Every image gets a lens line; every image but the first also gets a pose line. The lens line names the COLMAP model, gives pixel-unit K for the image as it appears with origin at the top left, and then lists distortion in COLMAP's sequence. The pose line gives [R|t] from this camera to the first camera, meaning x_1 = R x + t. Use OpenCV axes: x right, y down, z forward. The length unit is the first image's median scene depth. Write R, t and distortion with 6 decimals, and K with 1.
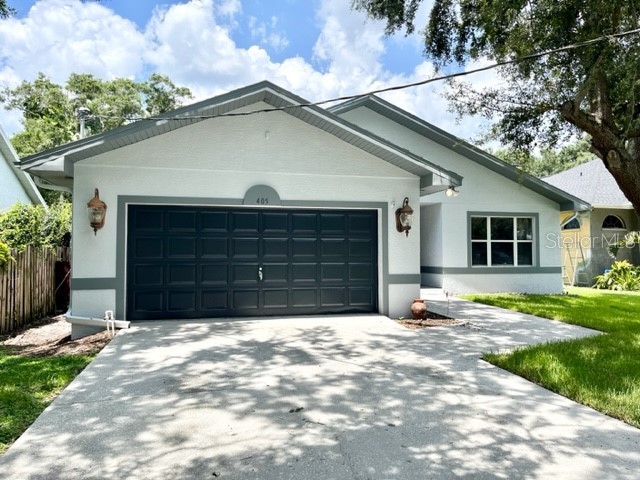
lens RADIAL K [[479.3, 0, 314.1], [0, 479.3, 237.3], [0, 0, 1]] dist [0.062325, -0.086175]
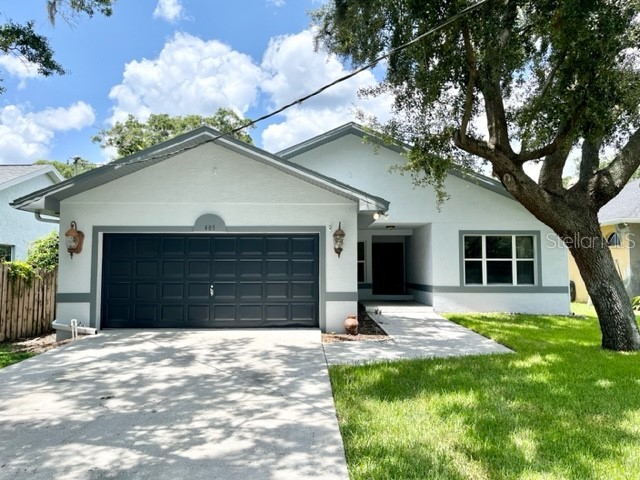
lens RADIAL K [[479.3, 0, 323.5], [0, 479.3, 239.6], [0, 0, 1]] dist [0.062325, -0.086175]
pose [[0.977107, -0.013245, -0.212336, 0.385733], [0.007007, 0.999522, -0.030107, -0.009506], [0.212633, 0.027930, 0.976733, -0.071333]]
